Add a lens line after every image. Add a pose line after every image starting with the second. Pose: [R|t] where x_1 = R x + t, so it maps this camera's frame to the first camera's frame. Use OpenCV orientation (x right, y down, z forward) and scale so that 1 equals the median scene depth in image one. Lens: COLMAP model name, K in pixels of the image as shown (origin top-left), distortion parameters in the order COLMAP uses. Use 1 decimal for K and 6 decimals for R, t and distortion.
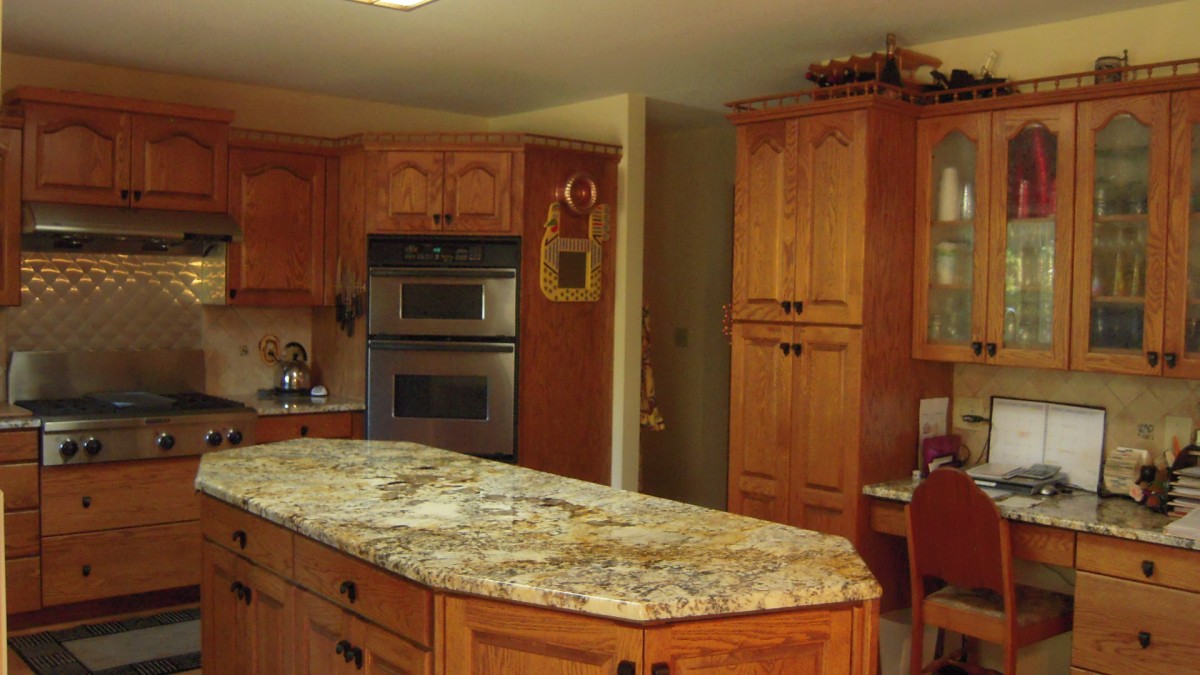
lens RADIAL K [[1144.6, 0, 600.0], [0, 1144.6, 337.5], [0, 0, 1]] dist [-0.014576, -0.002523]
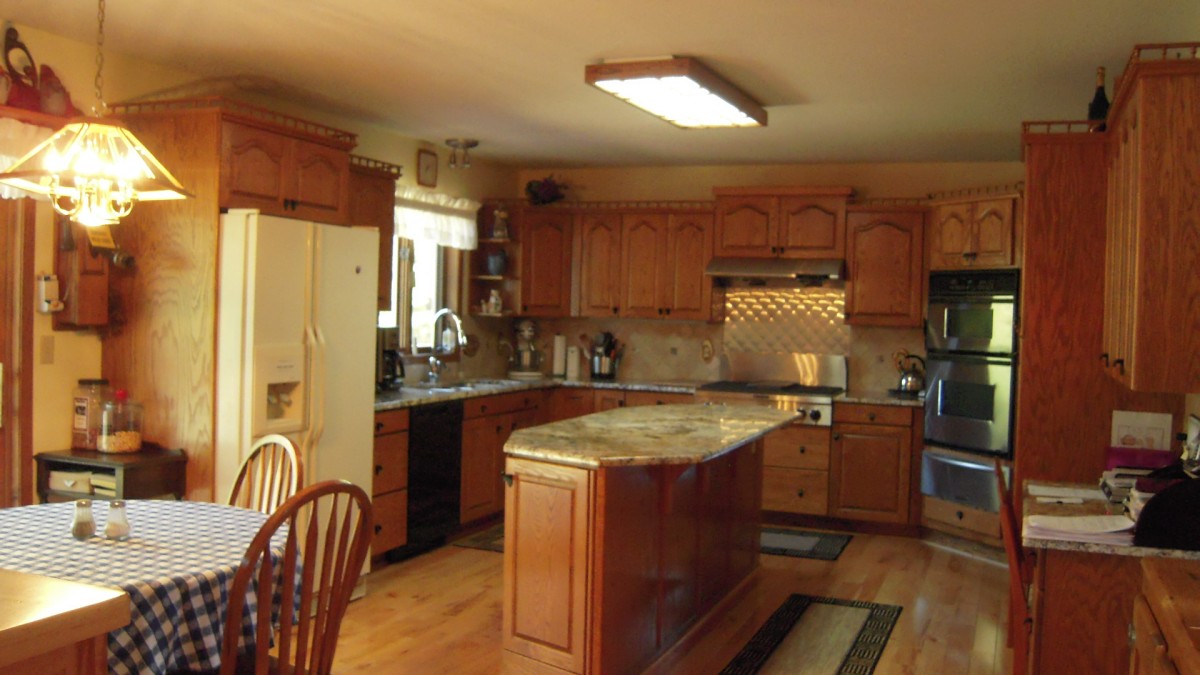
lens RADIAL K [[1144.6, 0, 600.0], [0, 1144.6, 337.5], [0, 0, 1]] dist [-0.014576, -0.002523]
pose [[0.490588, 0.018523, -0.871195, 0.746278], [-0.054280, 0.998482, -0.009337, 0.017287], [0.869699, 0.051869, 0.490849, 0.048618]]
